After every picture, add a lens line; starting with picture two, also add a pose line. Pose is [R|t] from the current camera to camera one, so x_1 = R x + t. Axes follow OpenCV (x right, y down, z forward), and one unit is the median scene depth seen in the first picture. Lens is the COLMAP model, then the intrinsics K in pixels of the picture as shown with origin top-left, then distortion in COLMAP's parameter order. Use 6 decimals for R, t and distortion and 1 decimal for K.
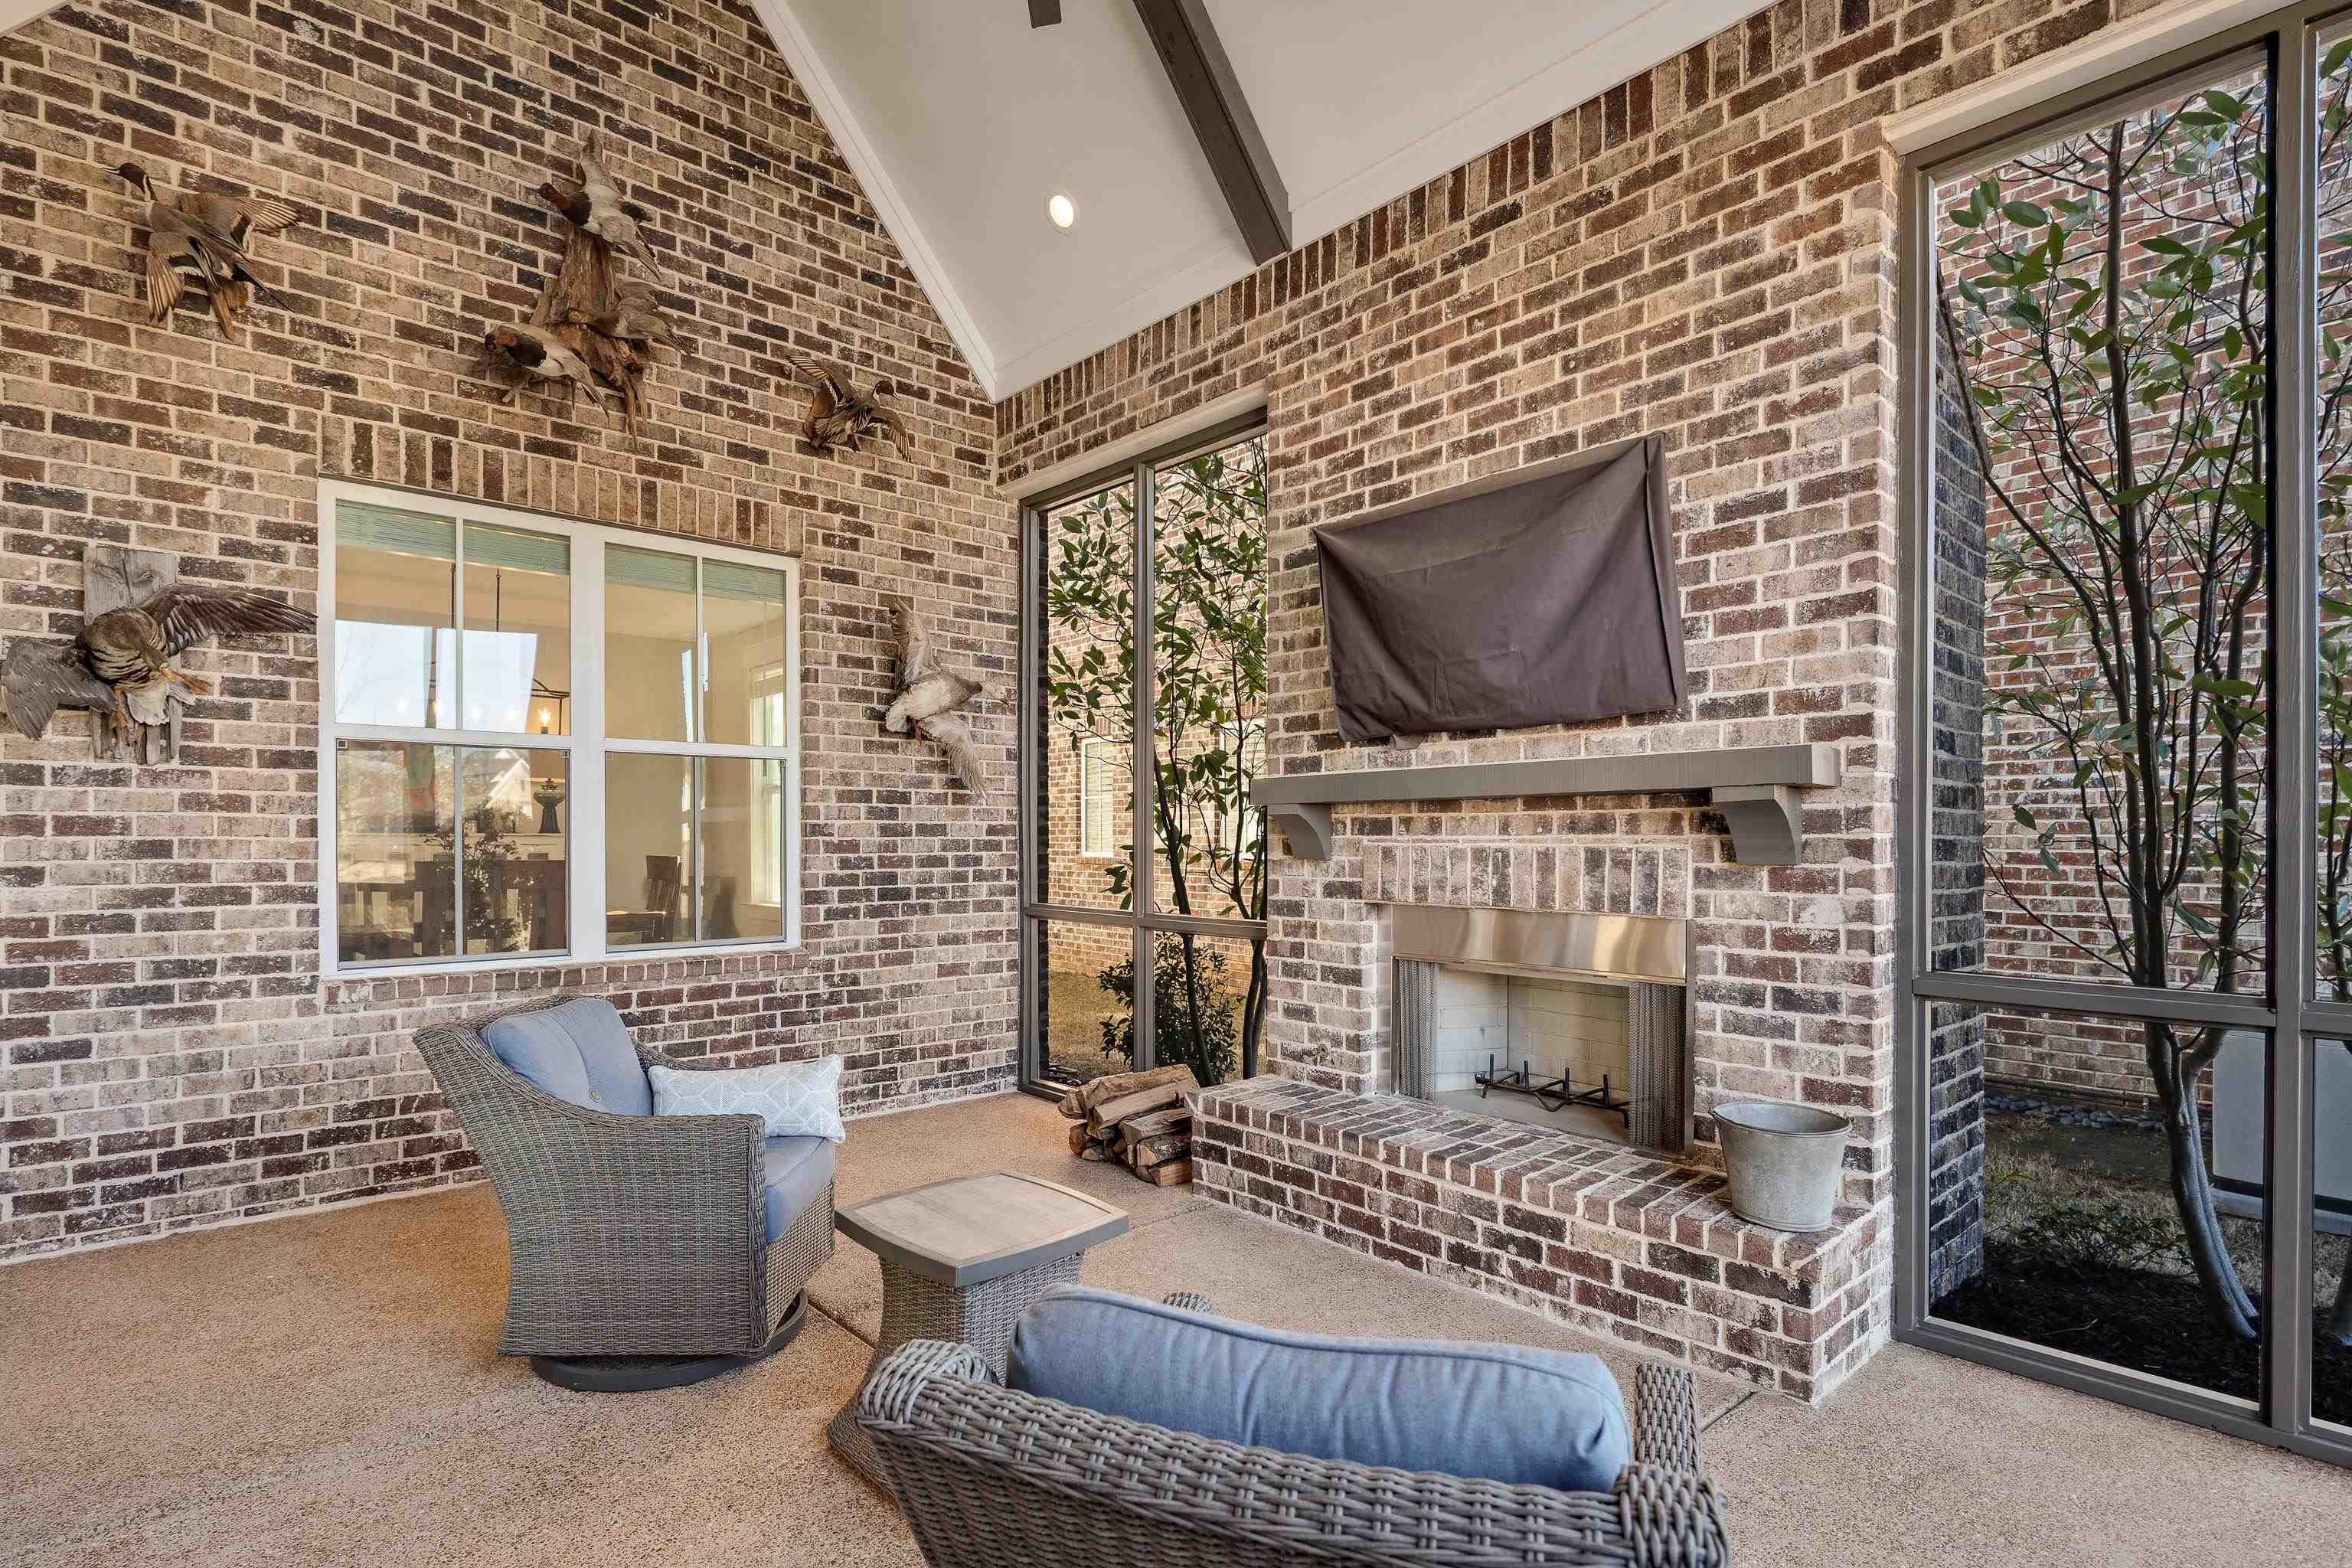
lens RADIAL K [[1149.5, 0, 1177.6], [0, 1149.5, 839.4], [0, 0, 1]] dist [-0.000370, -0.000091]
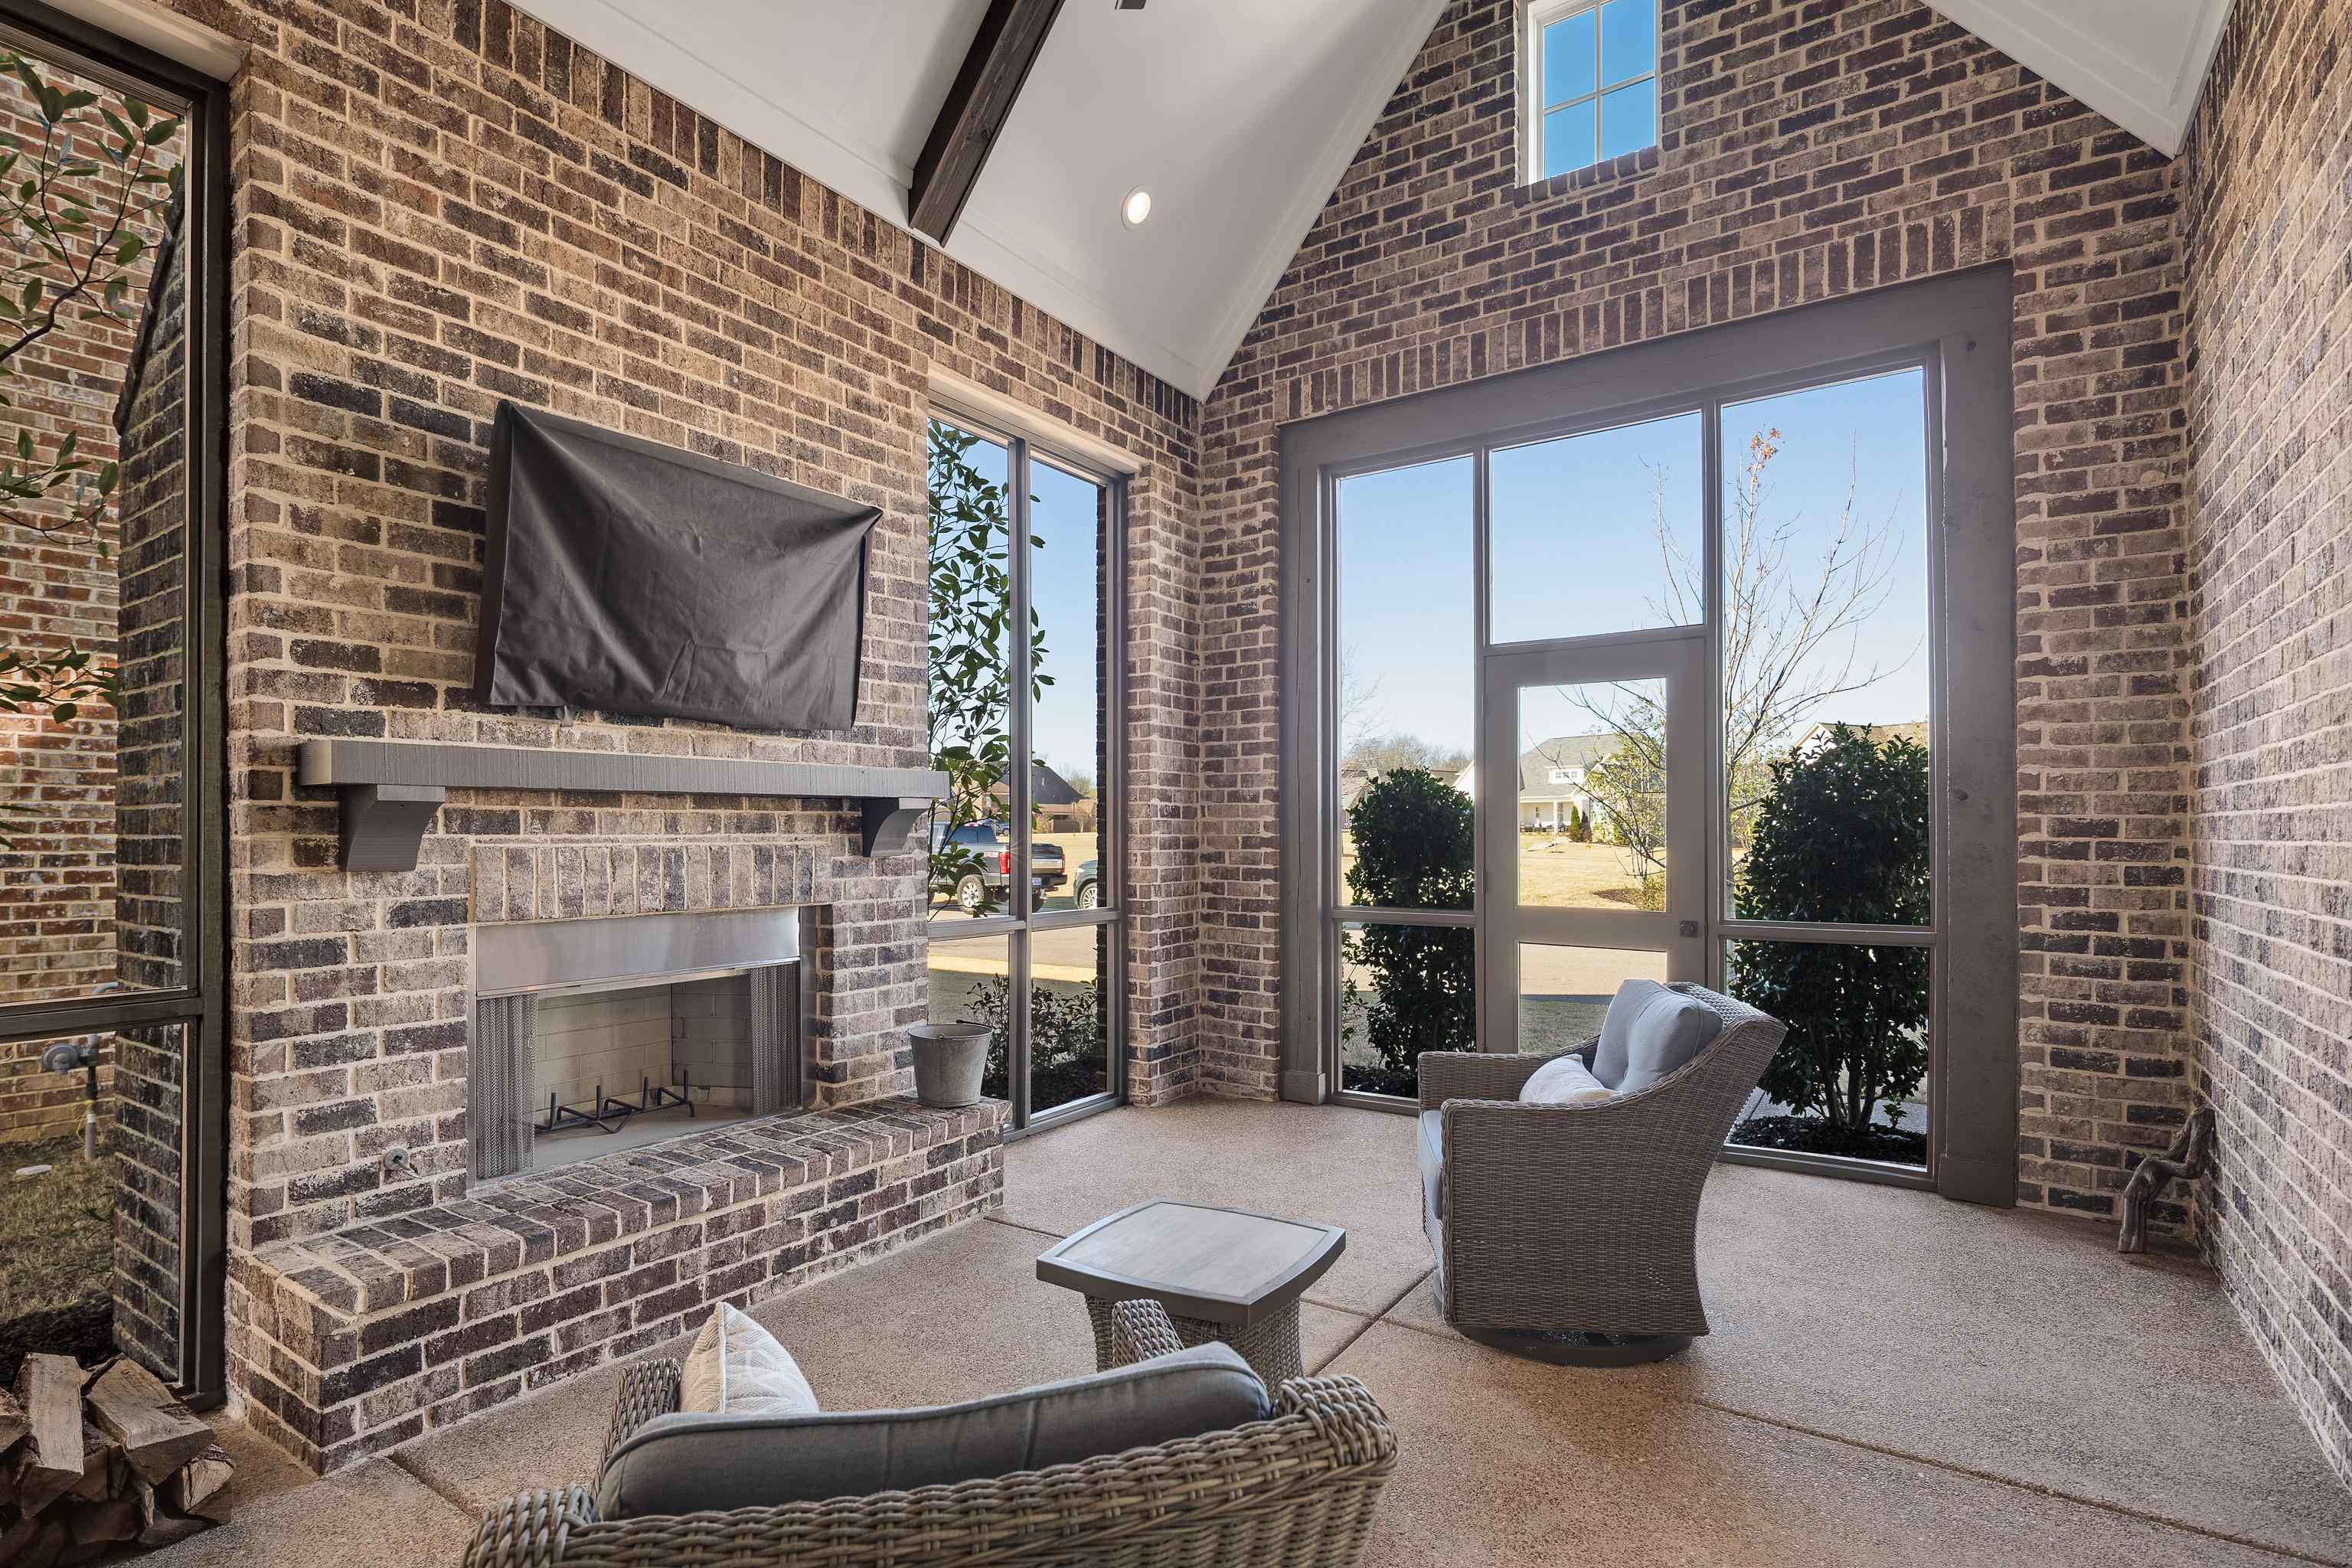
lens RADIAL K [[1149.5, 0, 1174.9], [0, 1149.5, 808.8], [0, 0, 1]] dist [-0.000370, -0.000091]
pose [[-0.250843, 0.017597, 0.967868, -0.723520], [-0.001942, 0.999824, -0.018682, -0.007496], [-0.968026, -0.006566, -0.250765, 0.840534]]
